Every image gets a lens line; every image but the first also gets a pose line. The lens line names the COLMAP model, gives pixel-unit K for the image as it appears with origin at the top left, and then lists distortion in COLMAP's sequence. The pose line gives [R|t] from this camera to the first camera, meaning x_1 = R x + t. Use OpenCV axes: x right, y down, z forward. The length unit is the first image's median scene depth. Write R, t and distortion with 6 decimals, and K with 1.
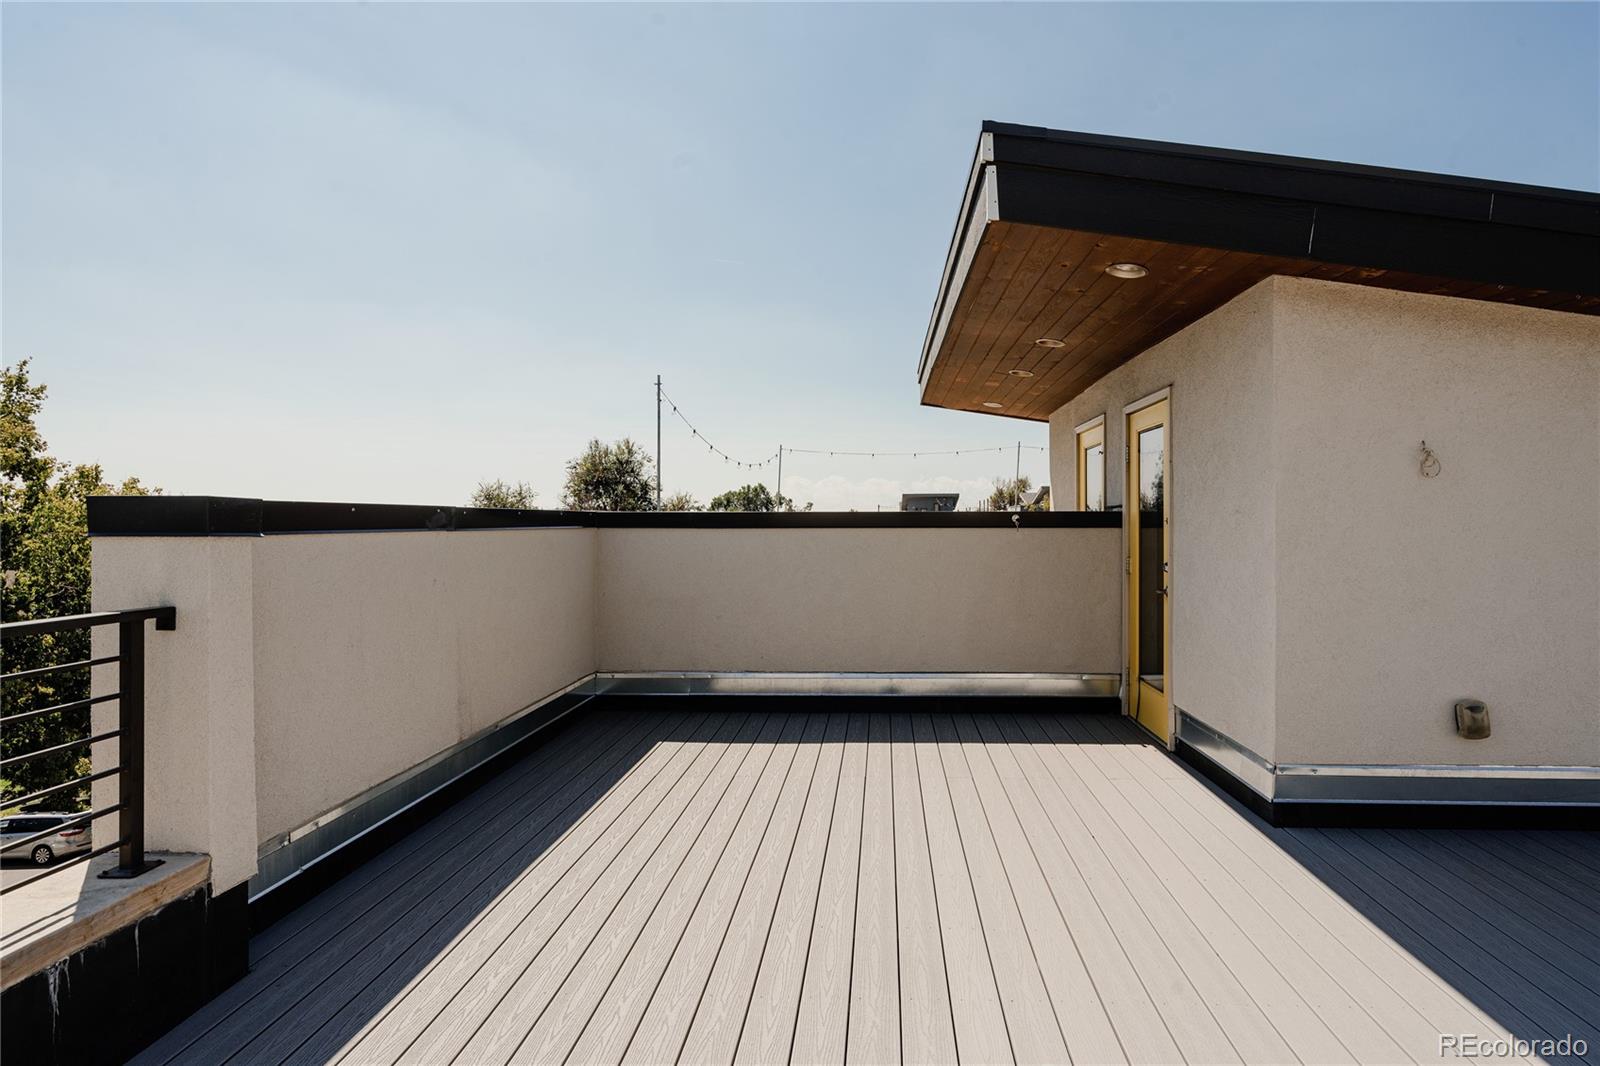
lens RADIAL K [[833.3, 0, 800.0], [0, 833.3, 533.0], [0, 0, 1]] dist [0.003025, 0.000214]
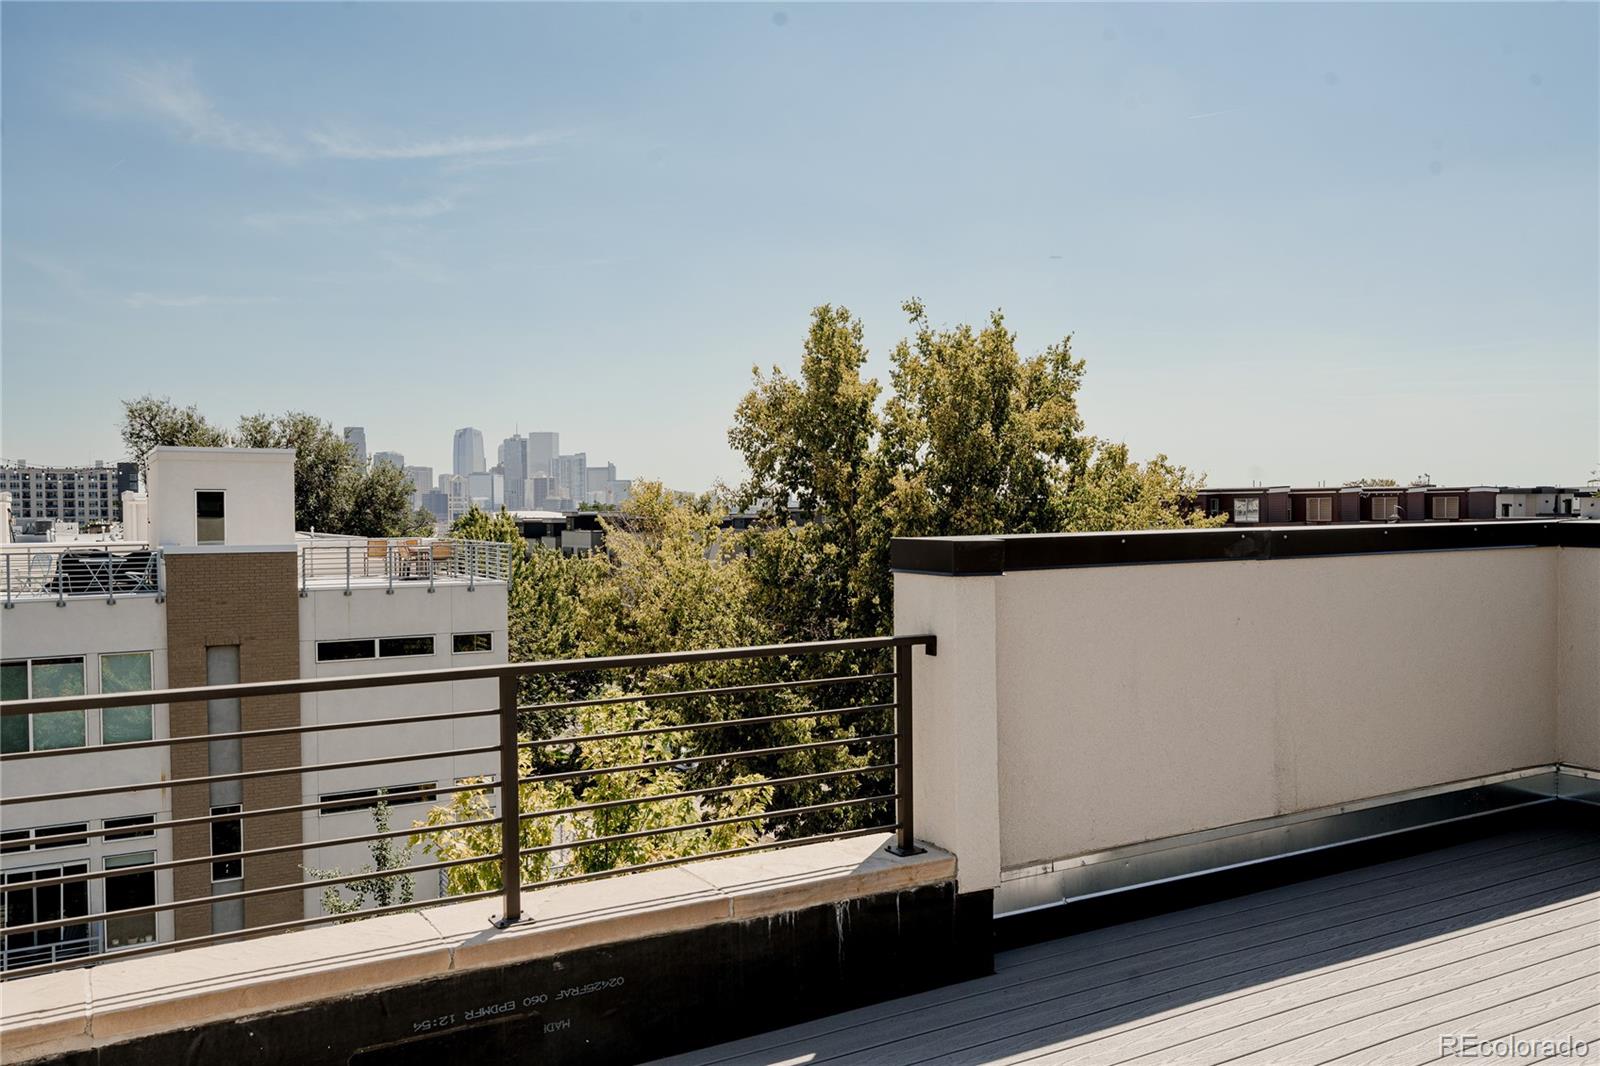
lens RADIAL K [[1221.2, 0, 800.0], [0, 1221.2, 533.0], [0, 0, 1]] dist [-0.005387, 0.001153]
pose [[0.543126, 0.017085, -0.839477, 0.459523], [0.000446, 0.999787, 0.020637, -0.072216], [0.839651, -0.011583, 0.543003, -0.063719]]
